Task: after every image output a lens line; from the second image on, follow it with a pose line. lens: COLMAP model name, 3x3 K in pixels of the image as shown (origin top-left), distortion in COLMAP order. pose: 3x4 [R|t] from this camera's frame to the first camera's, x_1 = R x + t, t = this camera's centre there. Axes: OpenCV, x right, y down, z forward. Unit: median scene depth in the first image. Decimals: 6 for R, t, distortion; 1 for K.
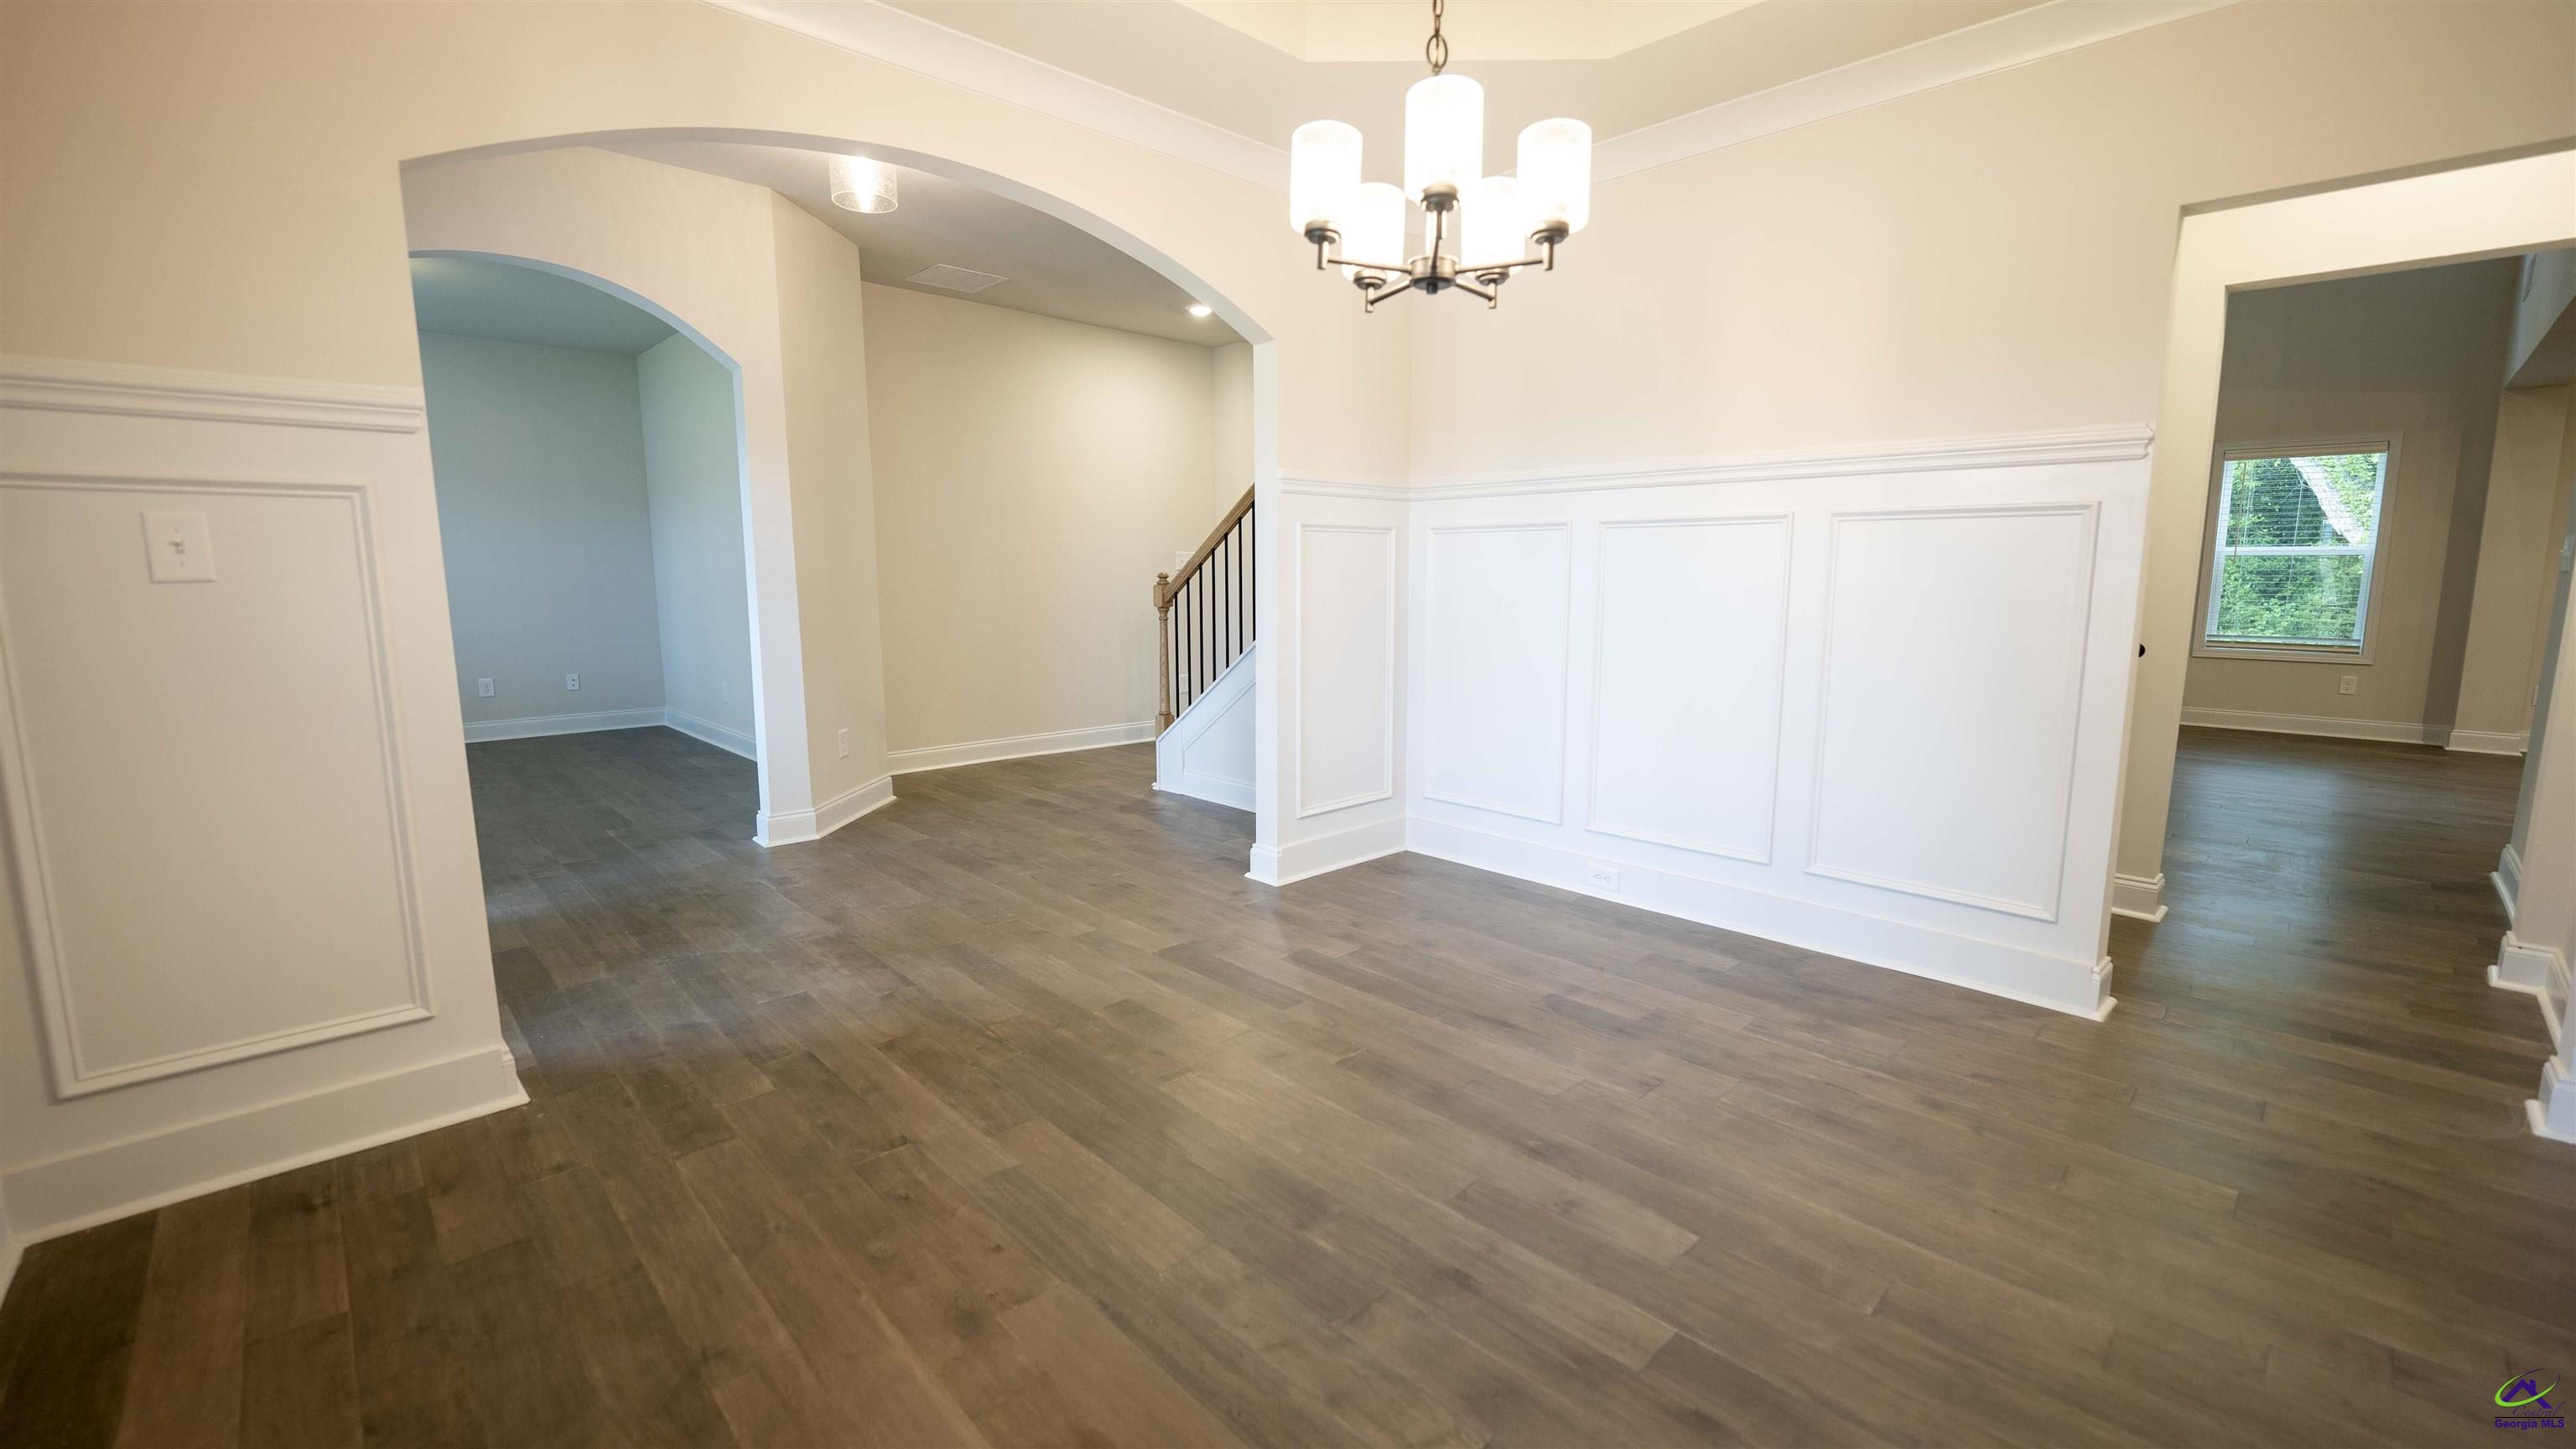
lens RADIAL K [[1040.6, 0, 1295.6], [0, 1040.6, 710.1], [0, 0, 1]] dist [-0.010407, -0.000532]
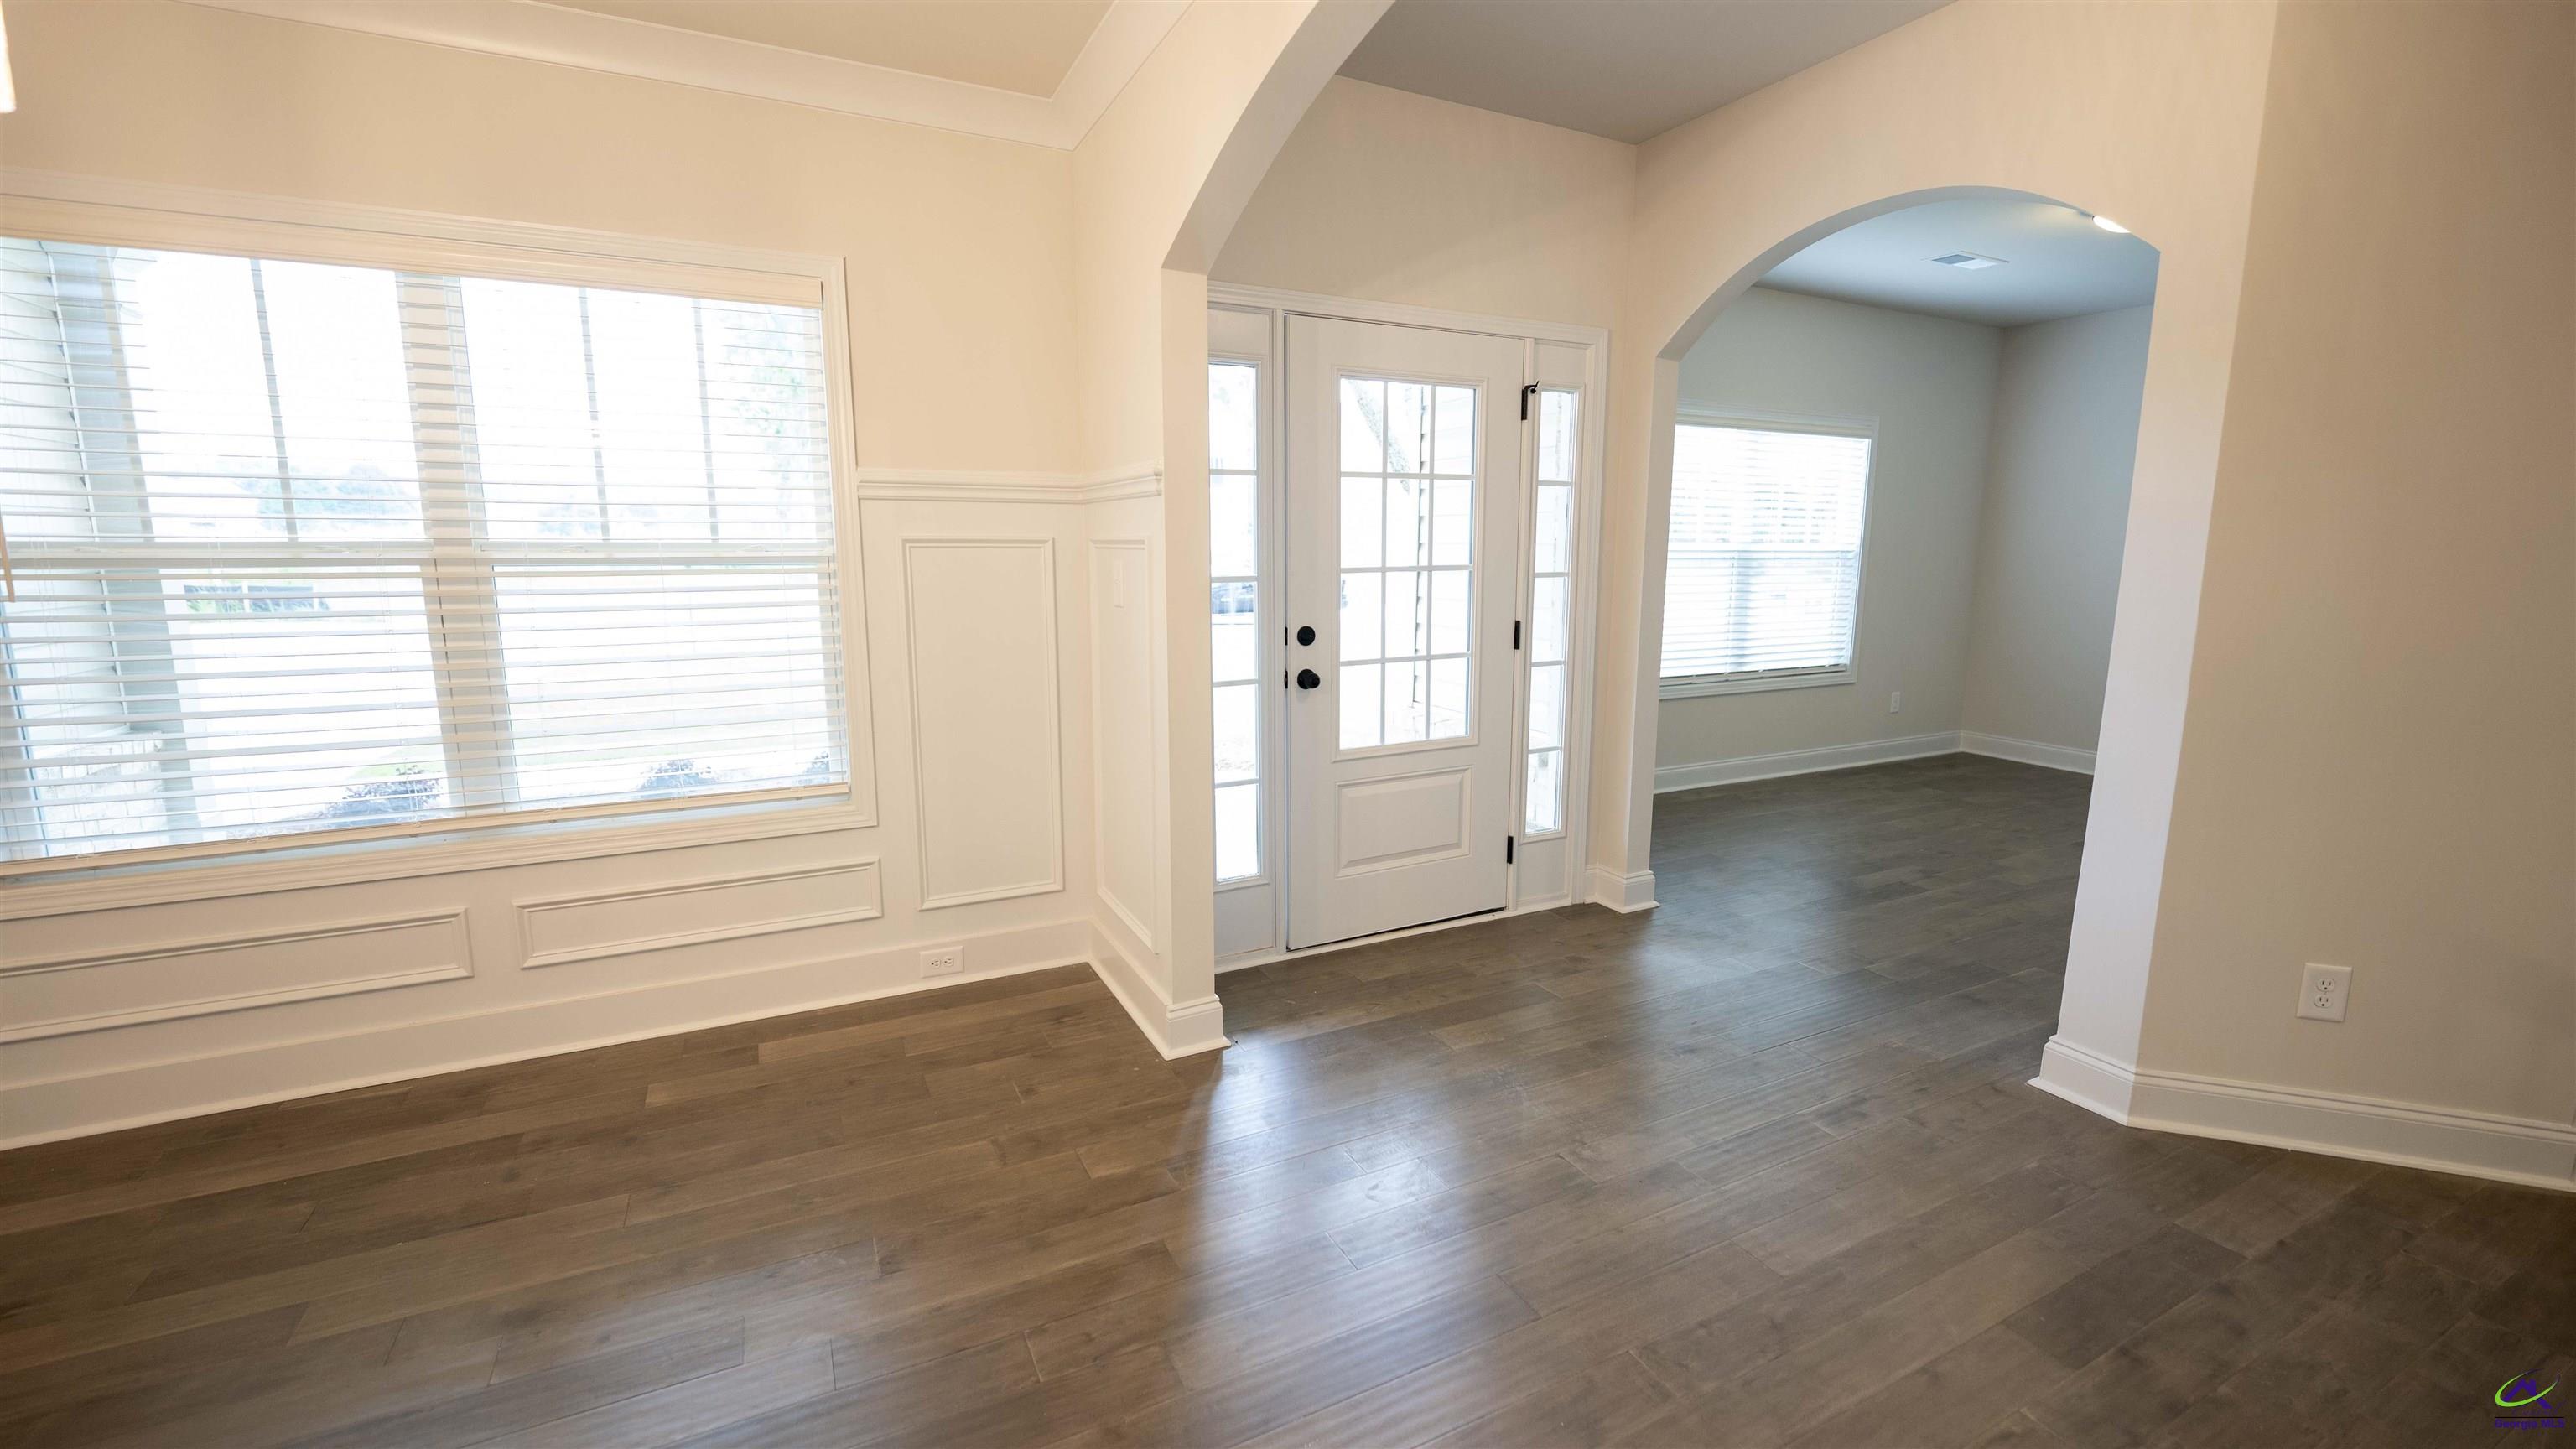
lens RADIAL K [[1040.6, 0, 1295.0], [0, 1040.6, 712.5], [0, 0, 1]] dist [-0.010407, -0.000532]
pose [[-0.294365, 0.151246, -0.943649, 0.211272], [-0.135080, 0.970901, 0.197751, -0.201512], [0.946099, 0.185679, -0.265369, 1.080935]]
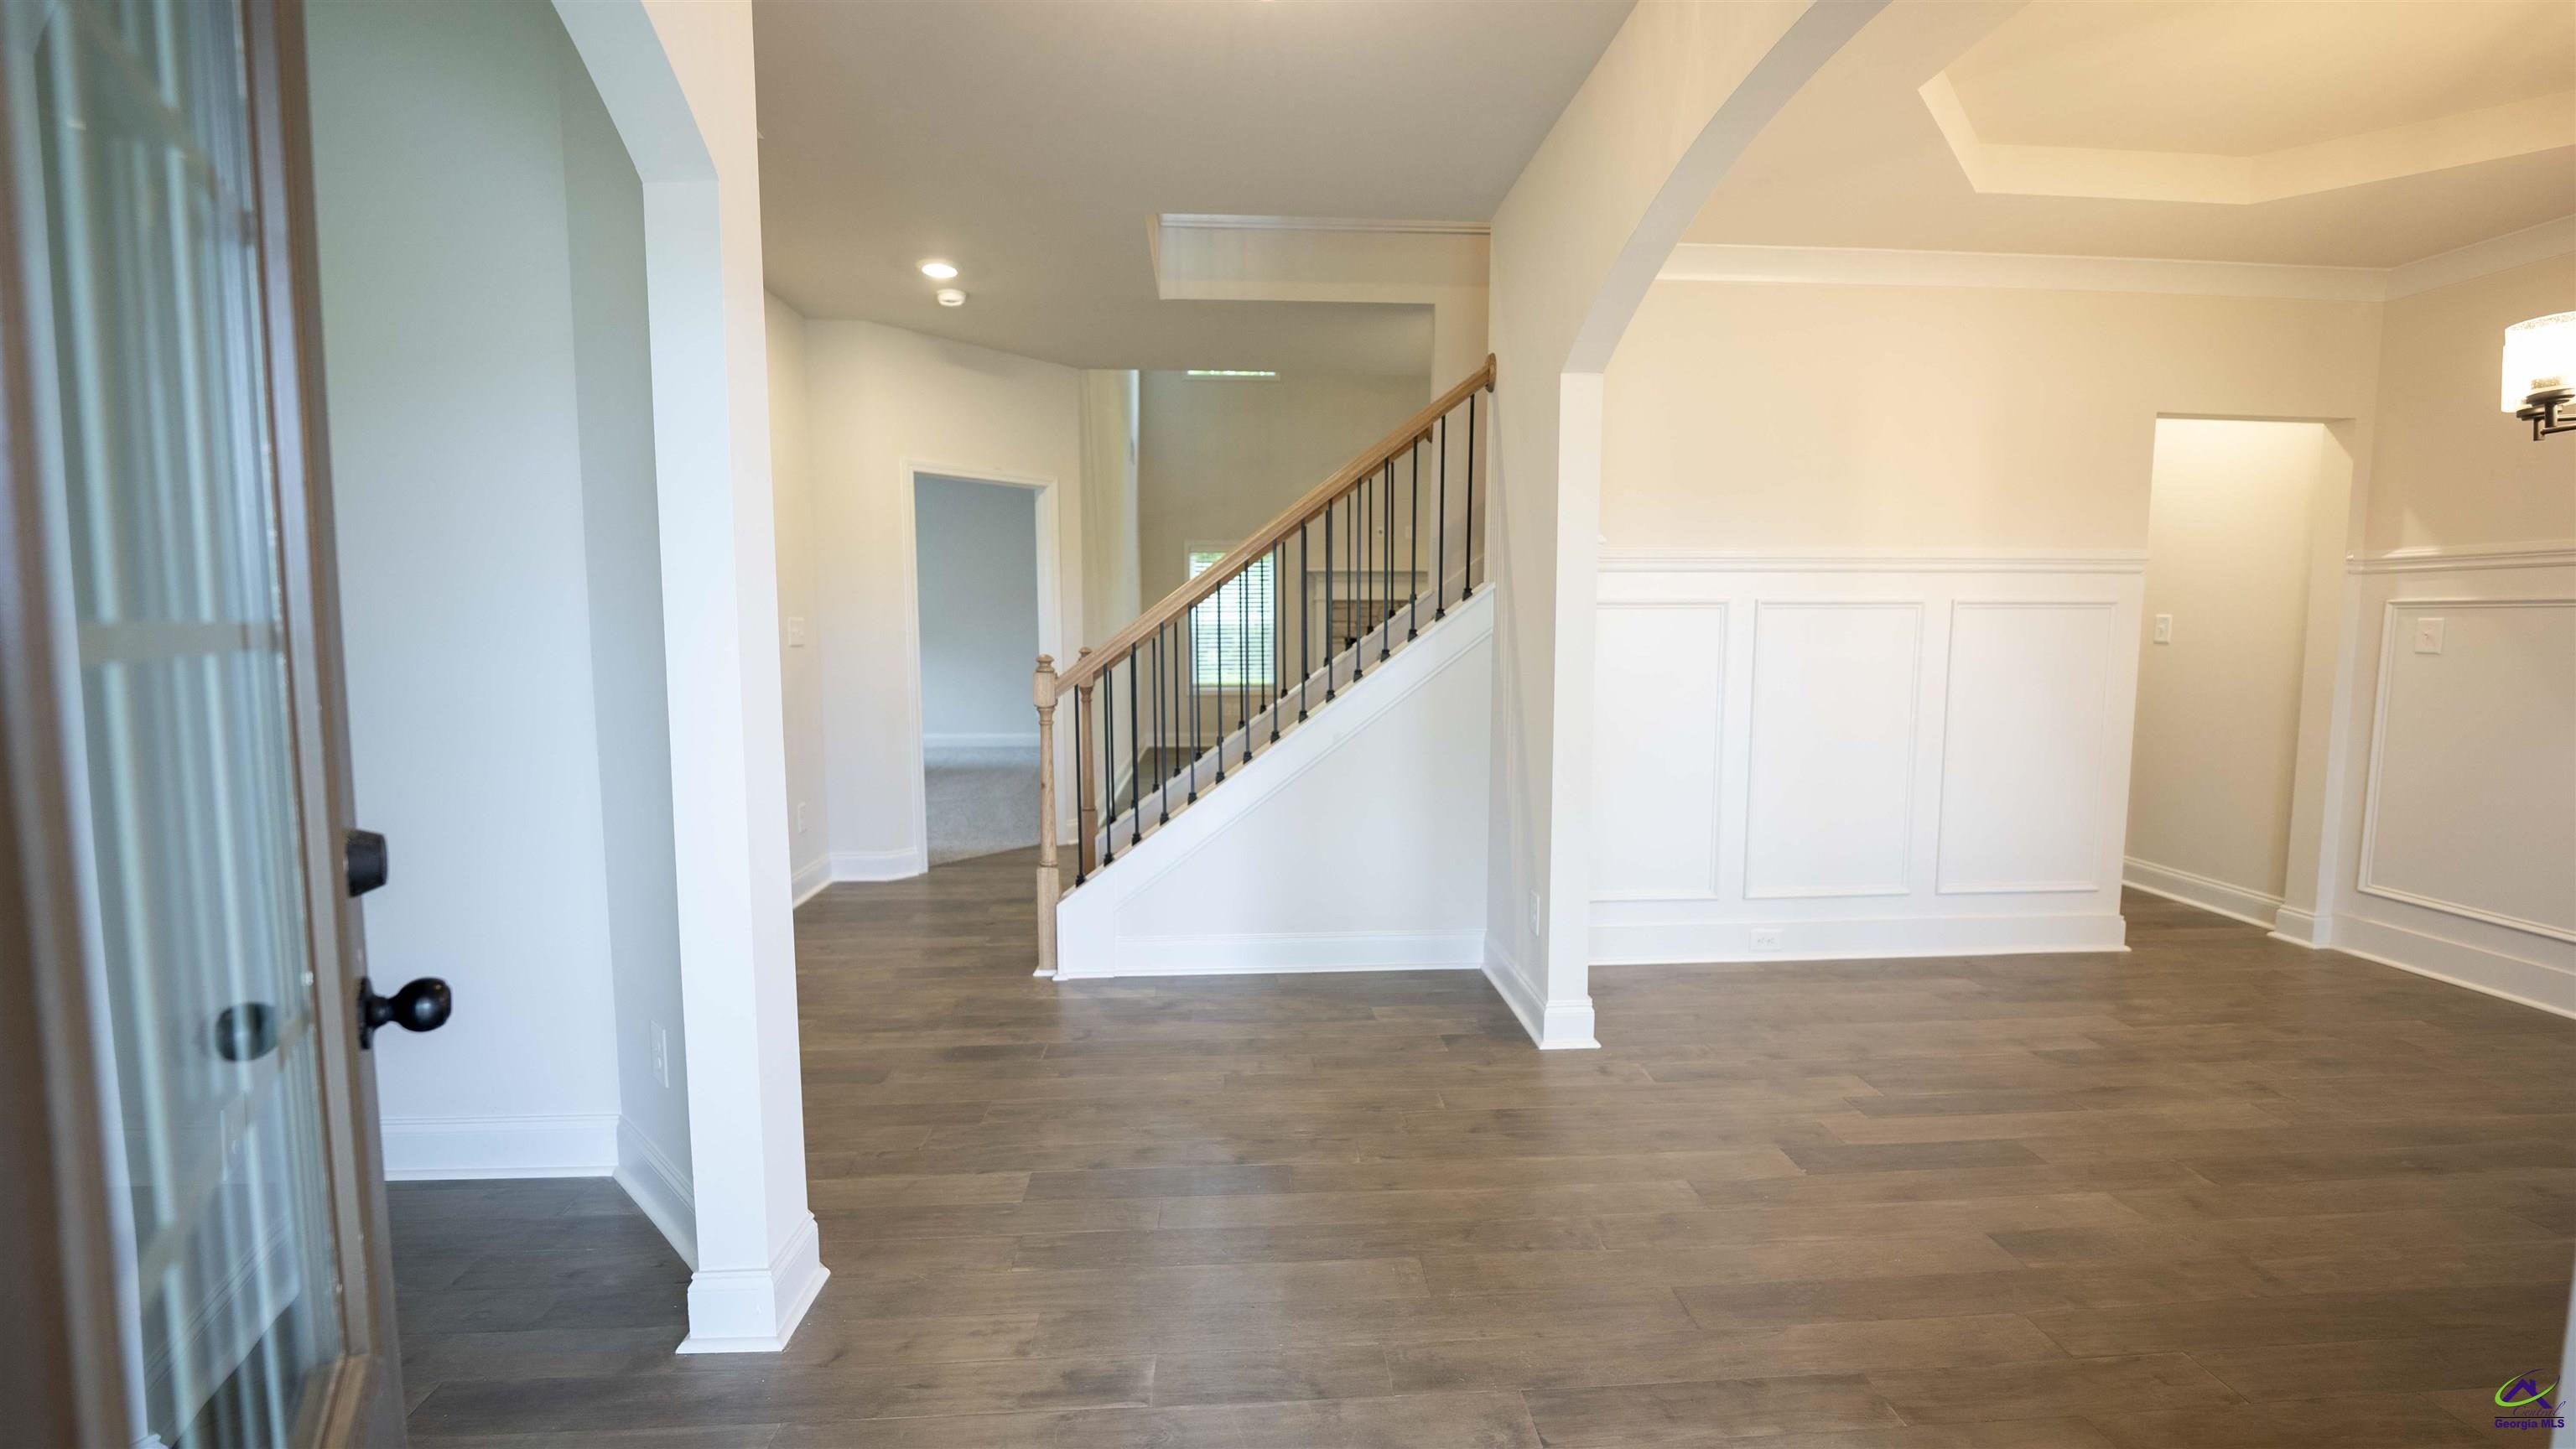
lens RADIAL K [[1040.6, 0, 1289.0], [0, 1040.6, 725.4], [0, 0, 1]] dist [-0.010407, -0.000532]
pose [[0.651842, -0.073173, 0.754817, -1.004122], [0.107434, 0.994206, 0.003602, -0.139973], [-0.750707, 0.078745, 0.655926, 0.841684]]
